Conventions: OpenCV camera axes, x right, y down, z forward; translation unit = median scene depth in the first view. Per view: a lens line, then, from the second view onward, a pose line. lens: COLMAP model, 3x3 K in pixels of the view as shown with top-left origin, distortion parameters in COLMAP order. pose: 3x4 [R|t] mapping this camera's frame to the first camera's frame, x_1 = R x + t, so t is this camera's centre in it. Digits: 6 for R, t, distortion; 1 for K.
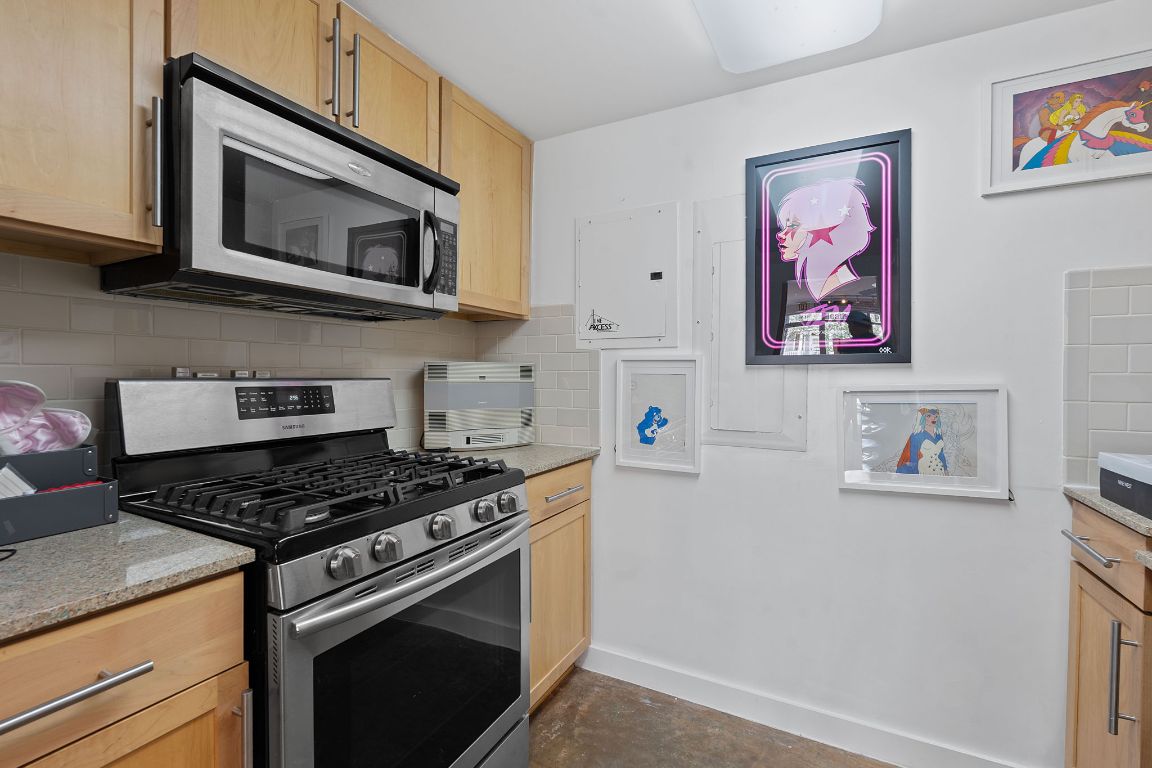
lens RADIAL K [[509.7, 0, 576.0], [0, 509.7, 380.3], [0, 0, 1]] dist [-0.006582, 0.000774]
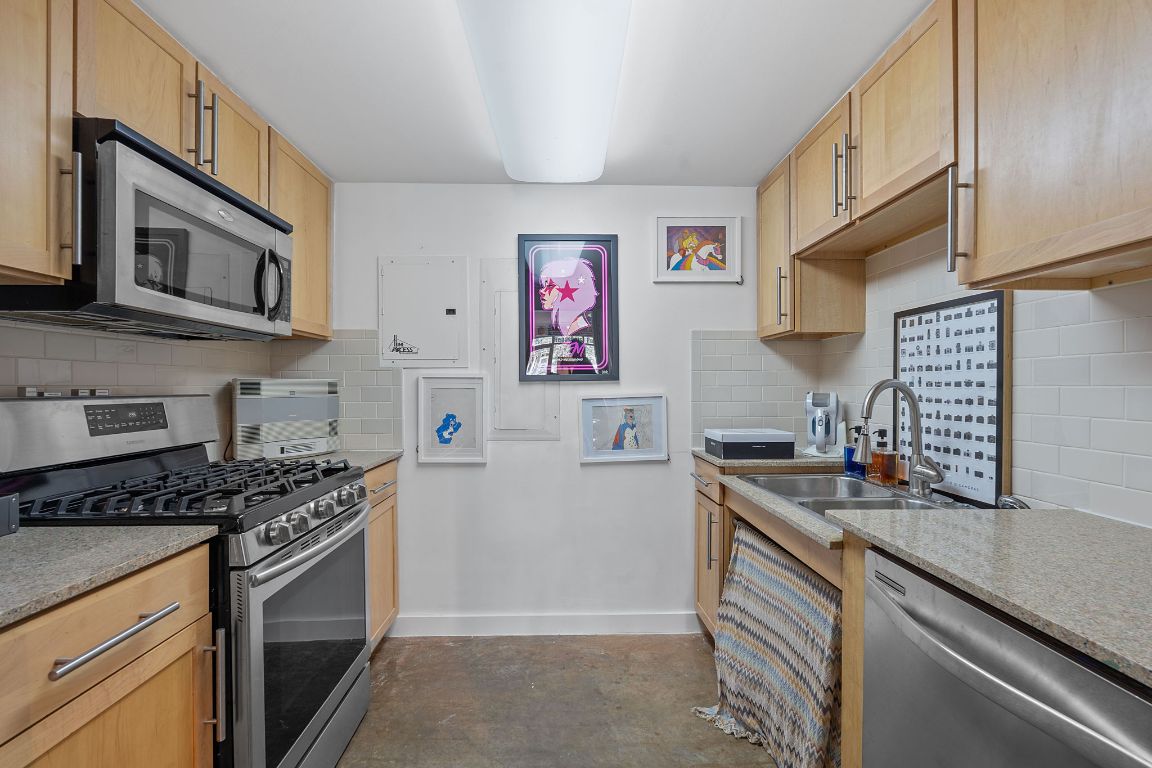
lens RADIAL K [[509.7, 0, 576.3], [0, 509.7, 386.7], [0, 0, 1]] dist [-0.006582, 0.000774]
pose [[0.868853, -0.006676, 0.495025, -0.267903], [0.011875, 0.999902, -0.007359, -0.004639], [-0.494928, 0.012273, 0.868847, -0.348138]]
